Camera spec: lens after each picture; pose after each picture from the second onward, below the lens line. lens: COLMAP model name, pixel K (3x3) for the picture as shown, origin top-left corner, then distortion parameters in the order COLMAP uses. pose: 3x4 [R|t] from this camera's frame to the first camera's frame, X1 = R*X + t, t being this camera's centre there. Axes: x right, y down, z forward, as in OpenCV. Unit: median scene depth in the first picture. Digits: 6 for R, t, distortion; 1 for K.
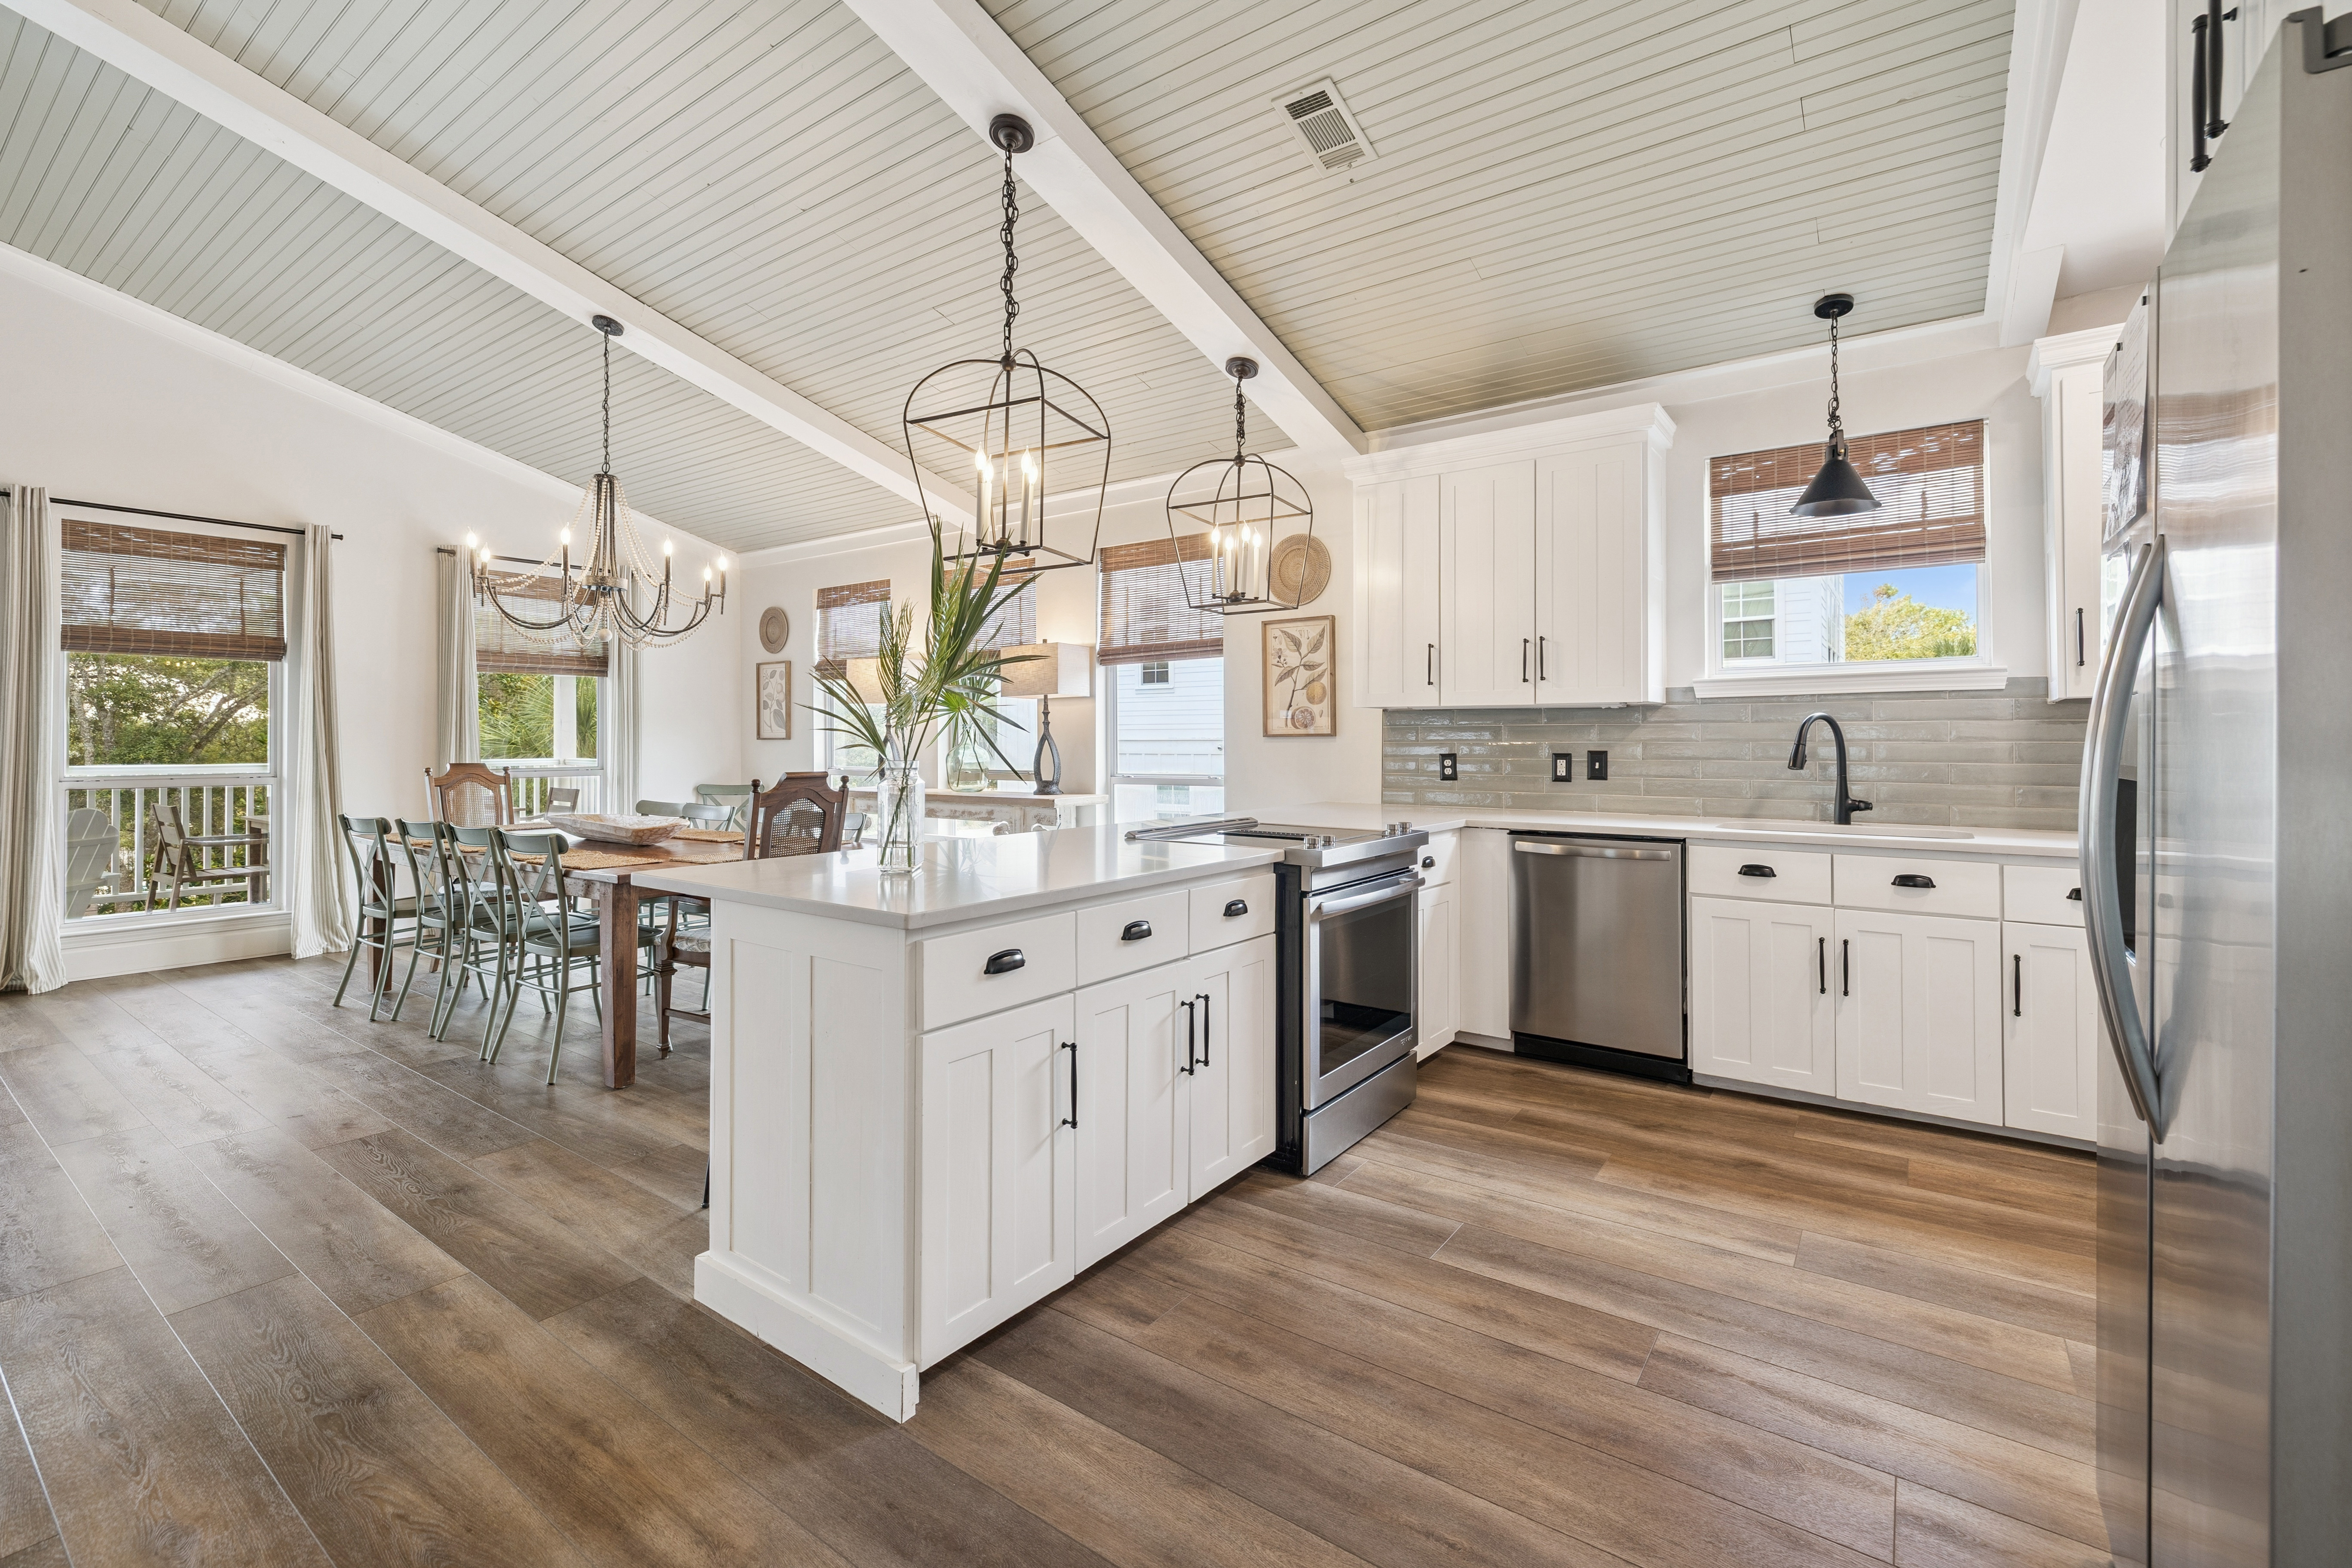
lens RADIAL K [[1017.7, 0, 1164.0], [0, 1017.7, 727.2], [0, 0, 1]] dist [0.001298, -0.000449]
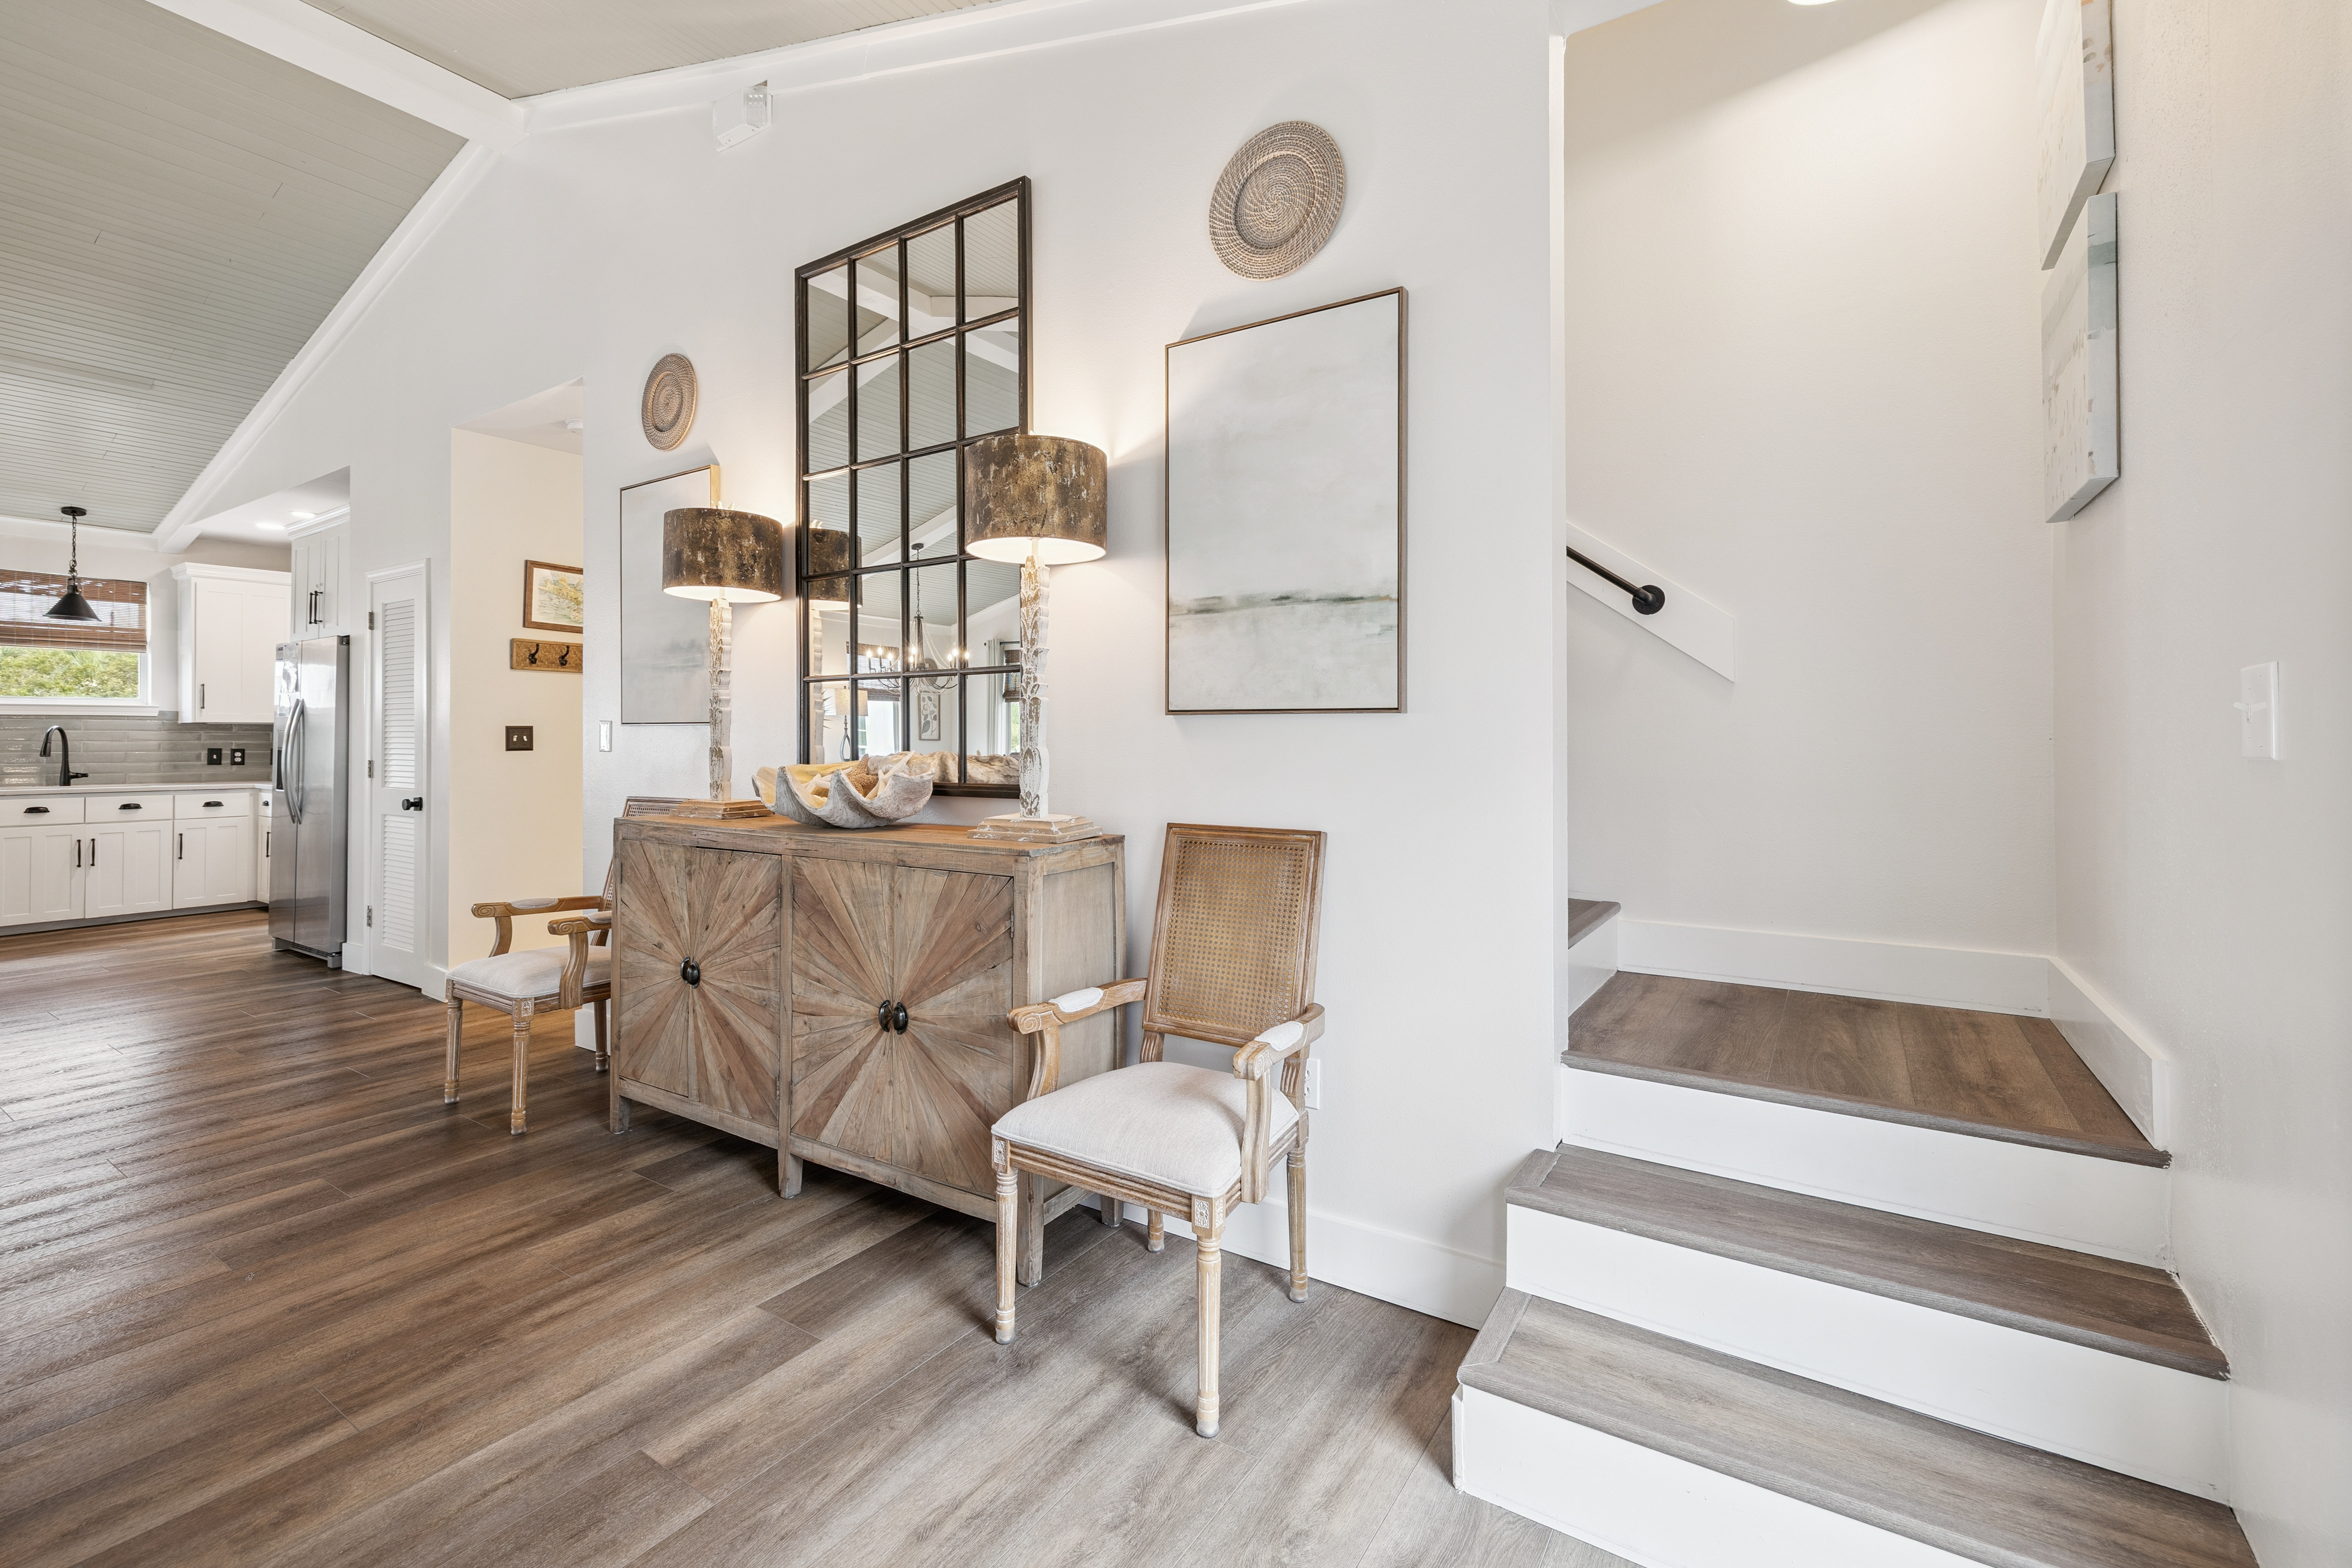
lens RADIAL K [[1017.7, 0, 1164.0], [0, 1017.7, 727.2], [0, 0, 1]] dist [0.001298, -0.000449]
pose [[-0.046473, 0.010157, 0.998868, -1.185416], [-0.016095, 0.999811, -0.010916, -0.022432], [-0.998790, -0.016584, -0.046301, -0.844060]]
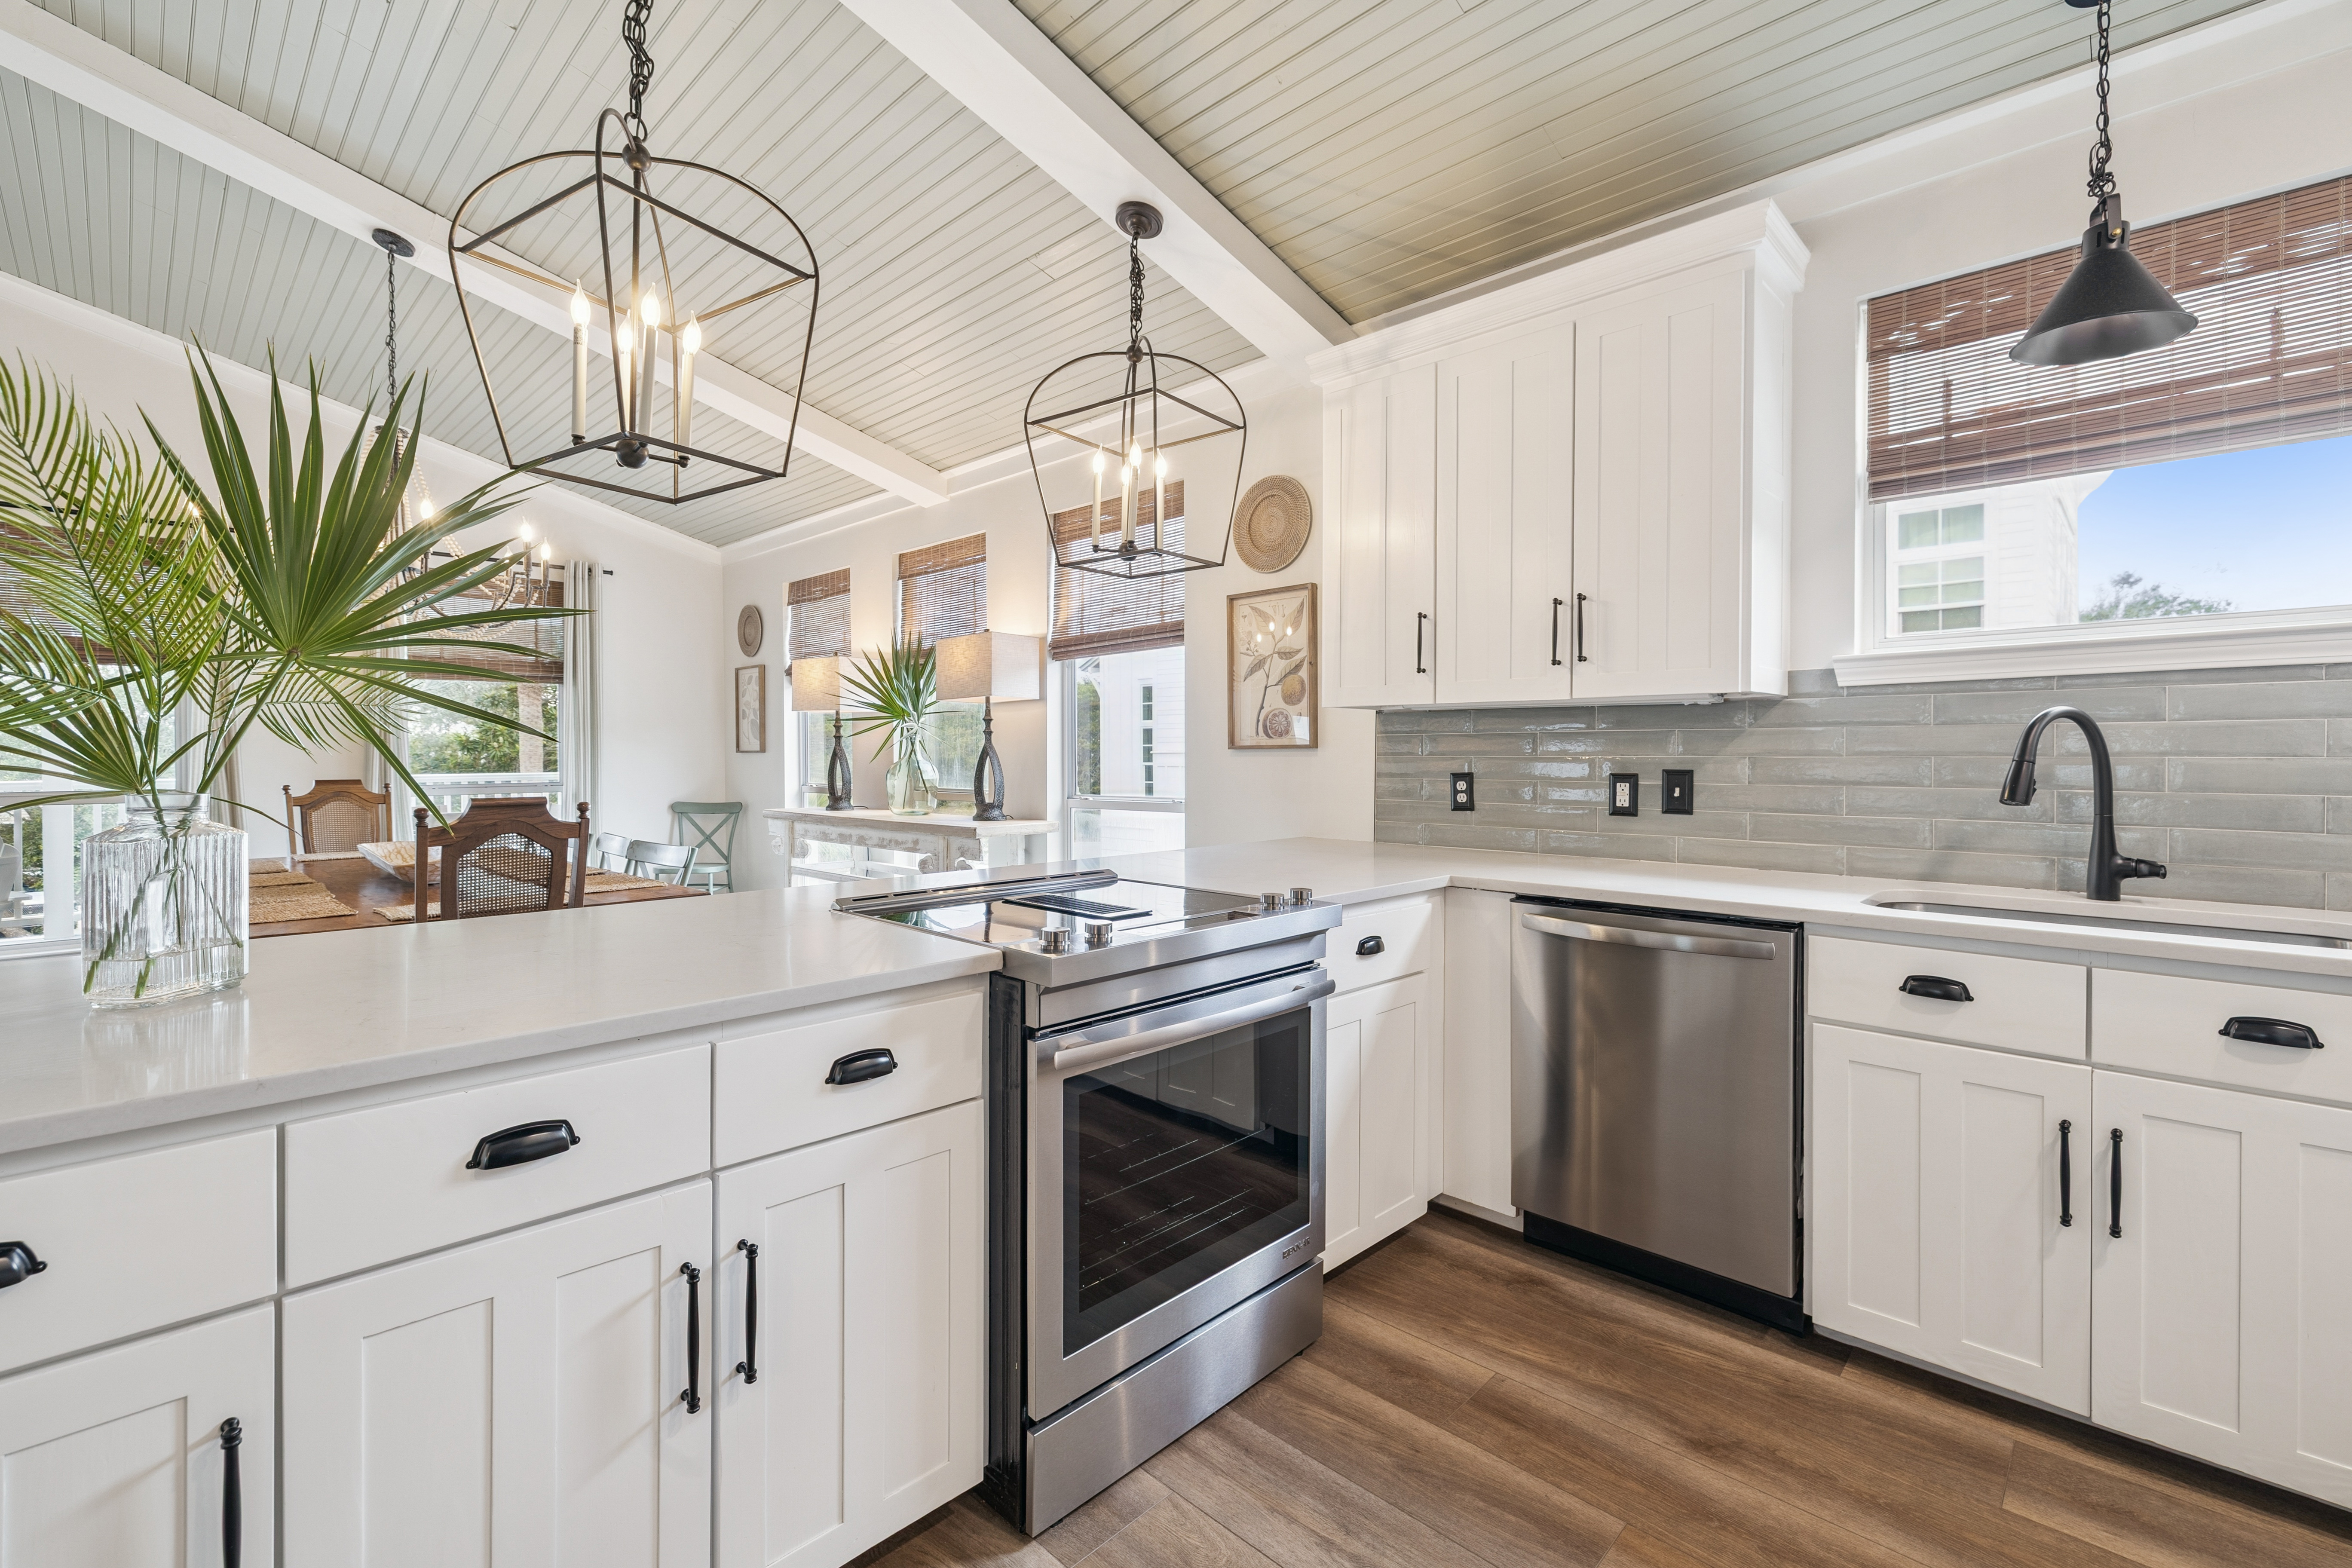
lens RADIAL K [[1006.9, 0, 1161.2], [0, 1006.9, 760.2], [0, 0, 1]] dist [0.001315, 0.000419]
pose [[0.989571, 0.000611, -0.144043, 0.203204], [0.002301, 0.999796, 0.020051, 0.003409], [0.144025, -0.020173, 0.989368, 0.331557]]
